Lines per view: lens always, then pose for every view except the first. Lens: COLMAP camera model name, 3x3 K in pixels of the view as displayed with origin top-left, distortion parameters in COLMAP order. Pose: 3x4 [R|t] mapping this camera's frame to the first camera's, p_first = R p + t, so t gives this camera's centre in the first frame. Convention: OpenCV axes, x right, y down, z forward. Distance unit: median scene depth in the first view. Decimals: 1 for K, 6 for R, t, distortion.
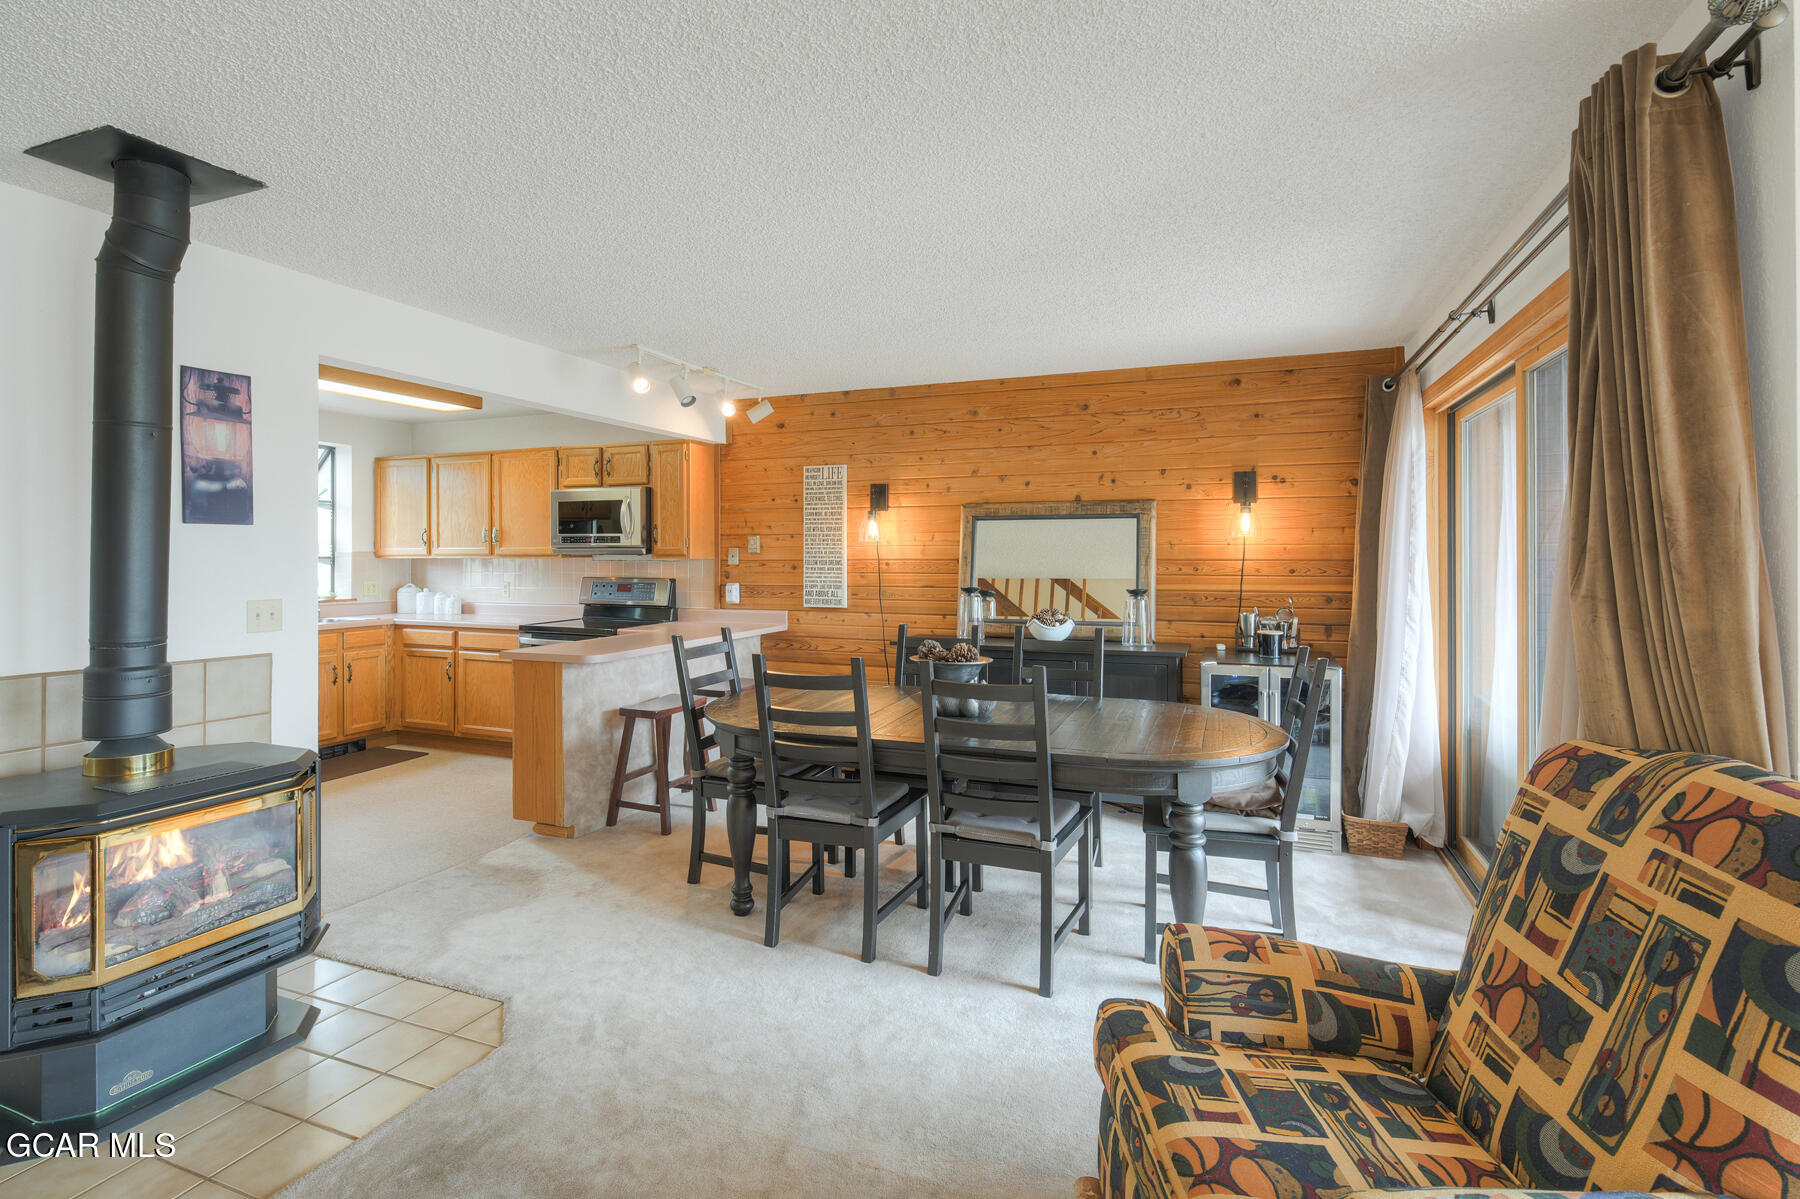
lens RADIAL K [[844.1, 0, 904.1], [0, 844.1, 556.9], [0, 0, 1]] dist [-0.001064, -0.000017]
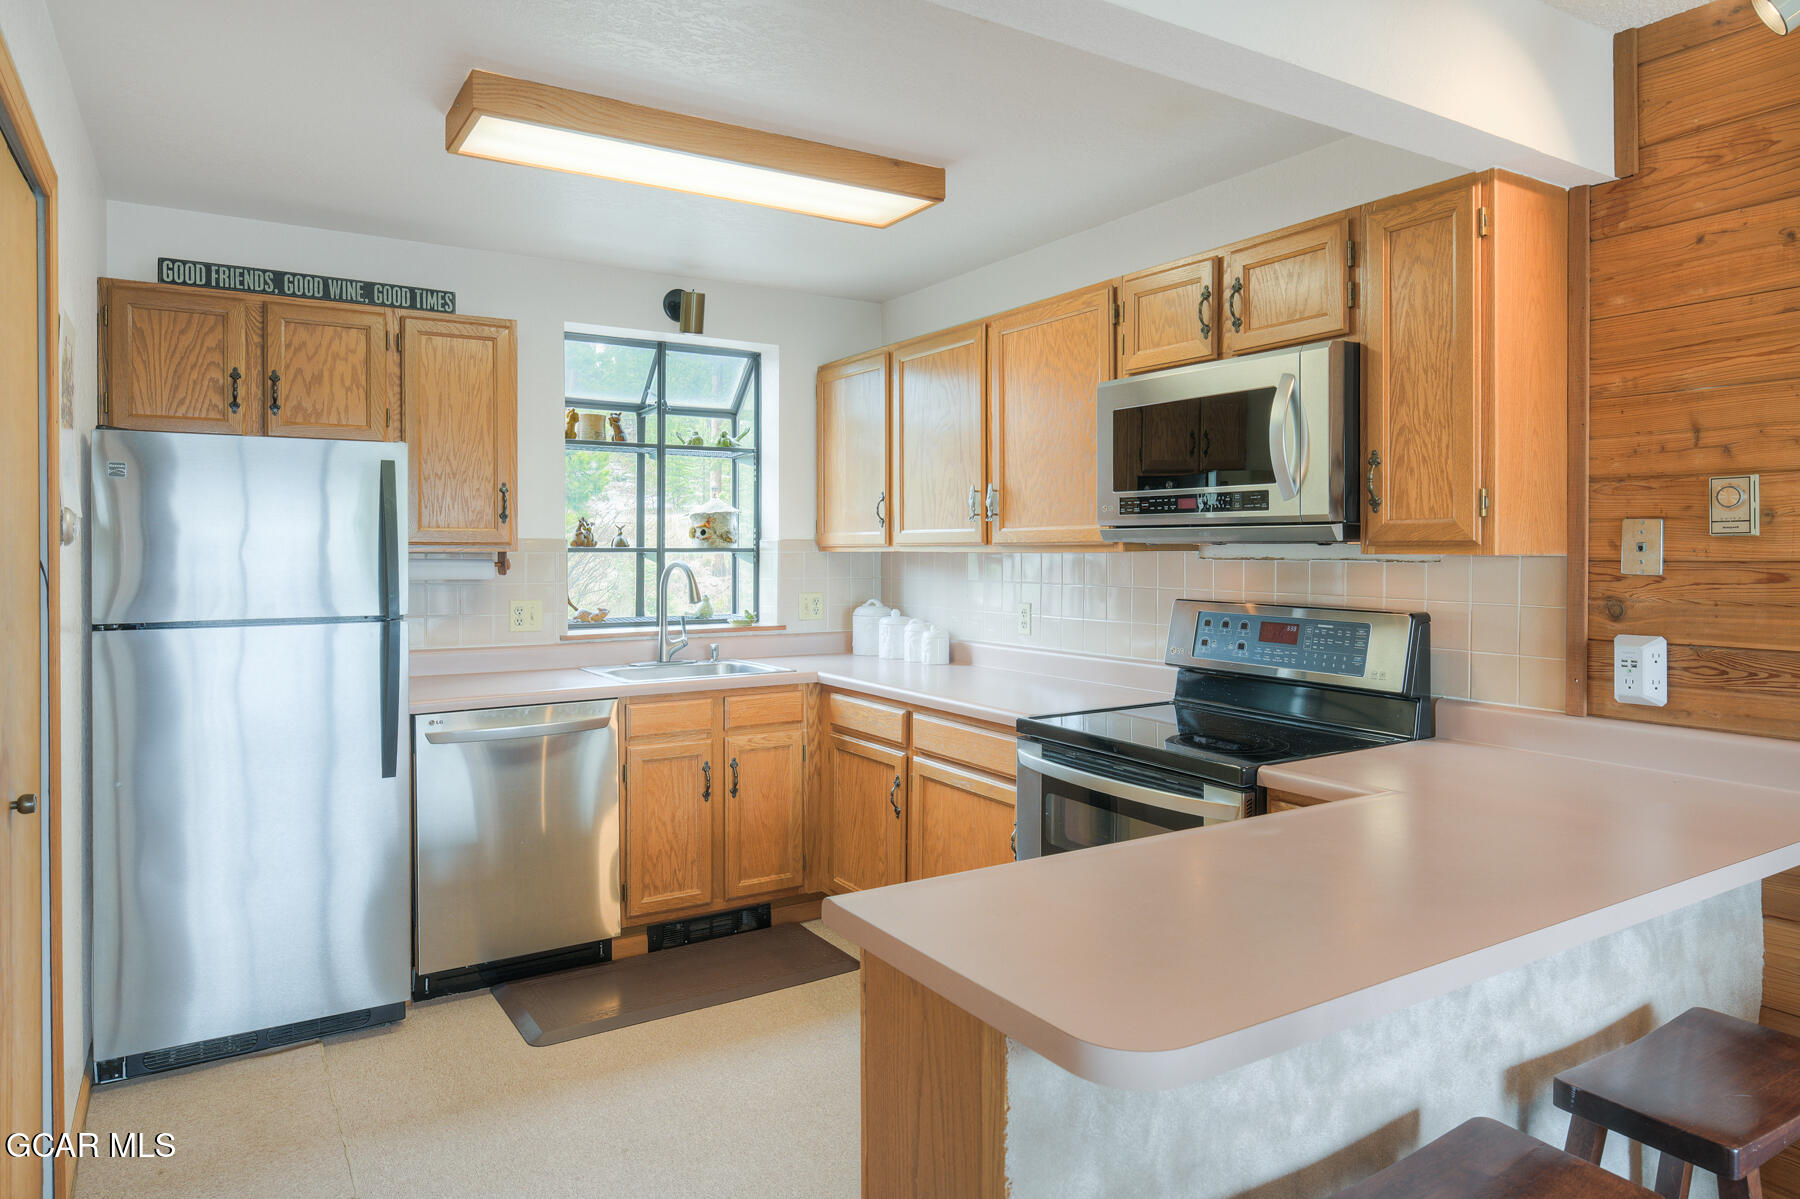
lens RADIAL K [[1115.8, 0, 904.5], [0, 1115.8, 553.3], [0, 0, 1]] dist [-0.004786, -0.001081]
pose [[0.802138, 0.003539, -0.597128, -0.174933], [-0.002654, 0.999994, 0.002361, 0.001065], [0.597132, -0.000309, 0.802143, 0.520182]]
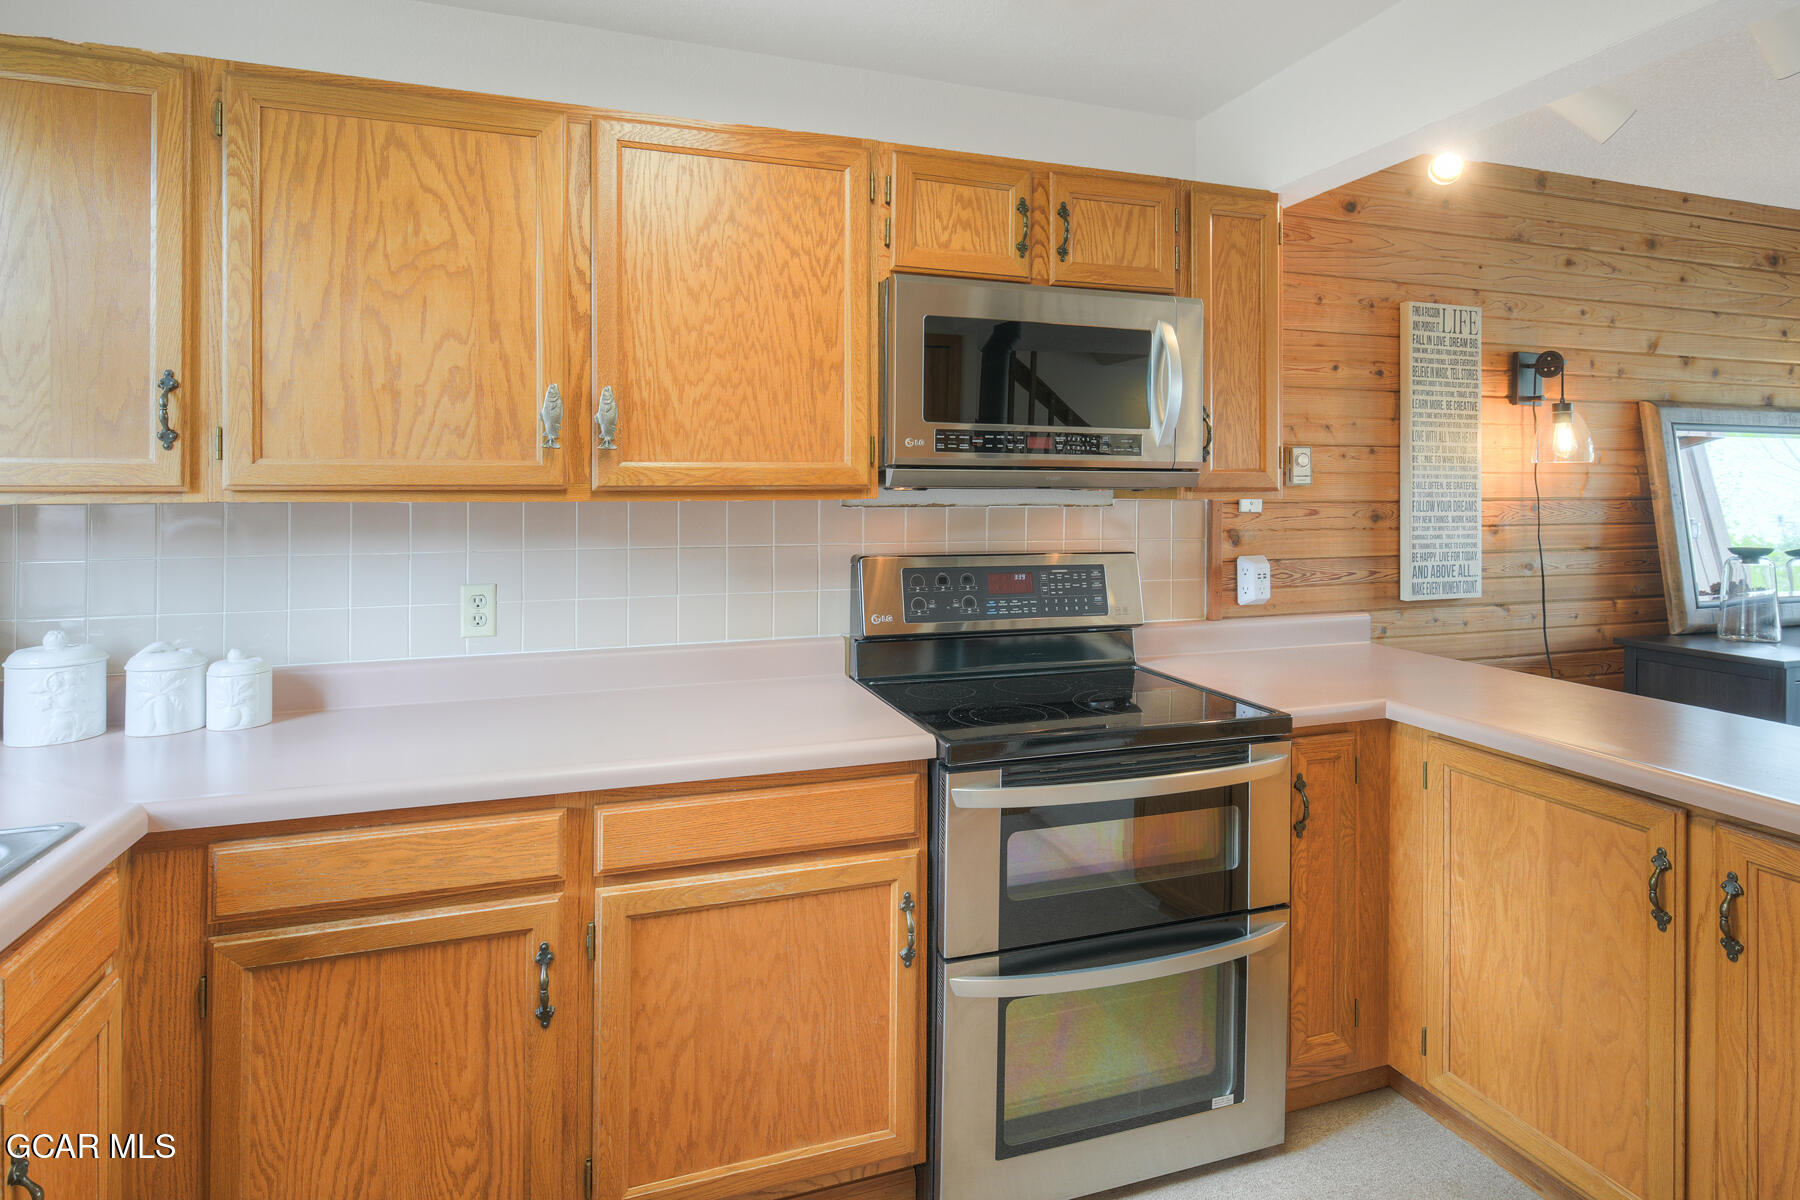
lens RADIAL K [[946.0, 0, 902.1], [0, 946.0, 493.8], [0, 0, 1]] dist [-0.000078, -0.000373]
pose [[0.760593, -0.000218, 0.649228, -0.641075], [0.002515, 0.999993, -0.002610, 0.000330], [-0.649224, 0.003618, 0.760589, 0.745494]]
